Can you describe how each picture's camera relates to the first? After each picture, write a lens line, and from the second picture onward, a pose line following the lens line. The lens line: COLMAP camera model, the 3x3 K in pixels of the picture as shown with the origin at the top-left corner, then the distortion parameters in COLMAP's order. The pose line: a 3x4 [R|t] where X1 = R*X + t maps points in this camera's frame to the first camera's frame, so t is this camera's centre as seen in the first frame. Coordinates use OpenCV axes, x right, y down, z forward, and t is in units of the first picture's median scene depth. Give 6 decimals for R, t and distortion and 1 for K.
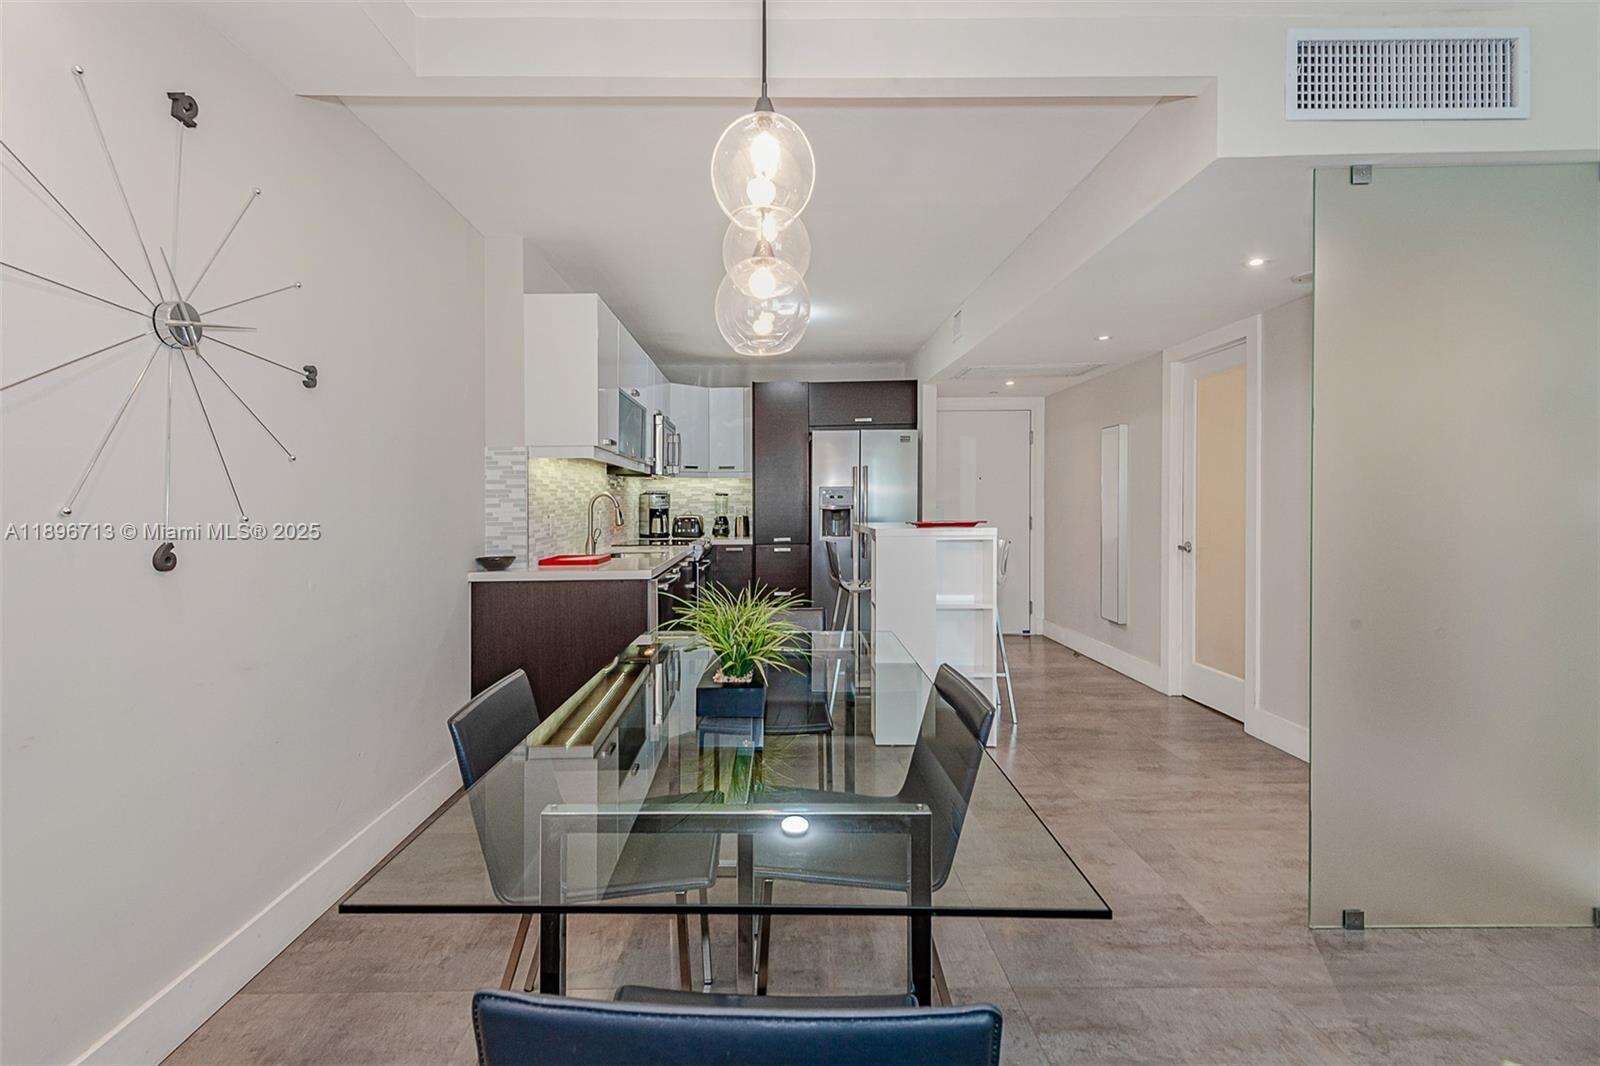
lens RADIAL K [[769.2, 0, 747.6], [0, 769.2, 493.7], [0, 0, 1]] dist [0.002293, -0.000157]
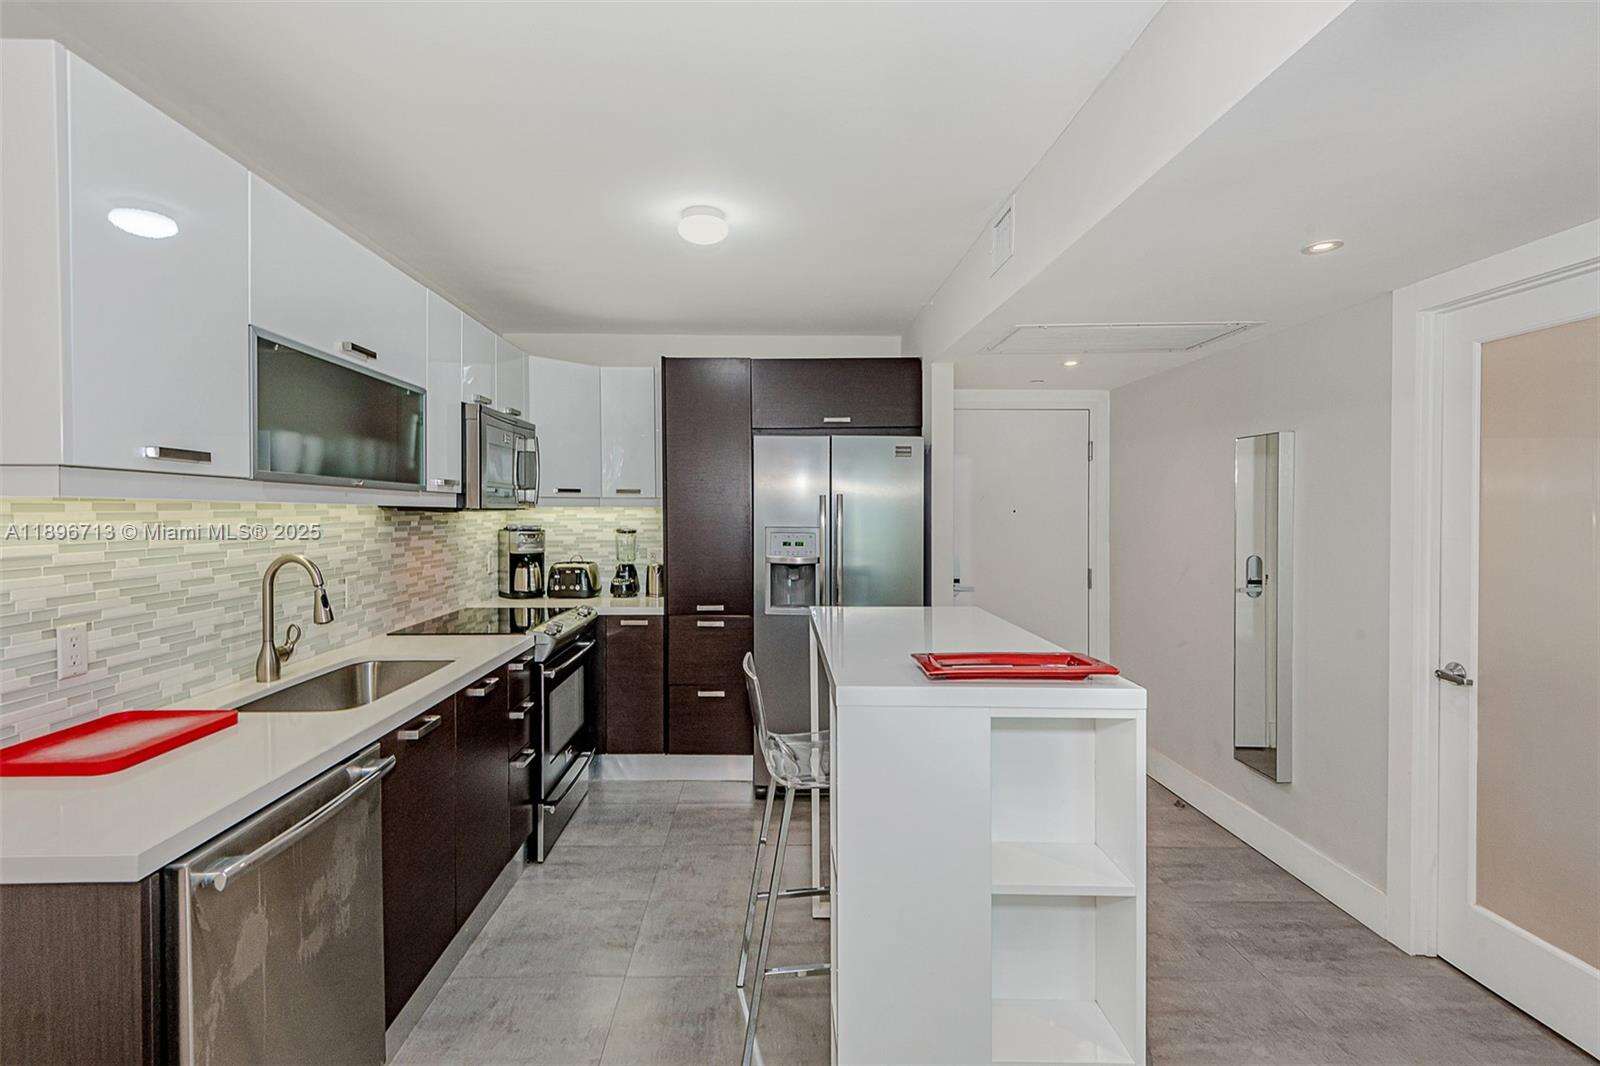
lens RADIAL K [[765.4, 0, 766.3], [0, 765.4, 538.0], [0, 0, 1]] dist [0.005380, -0.000496]
pose [[0.999436, 0.009880, 0.032105, 0.070199], [-0.011508, 0.998635, 0.050946, -0.030180], [-0.031557, -0.051286, 0.998185, 0.368556]]
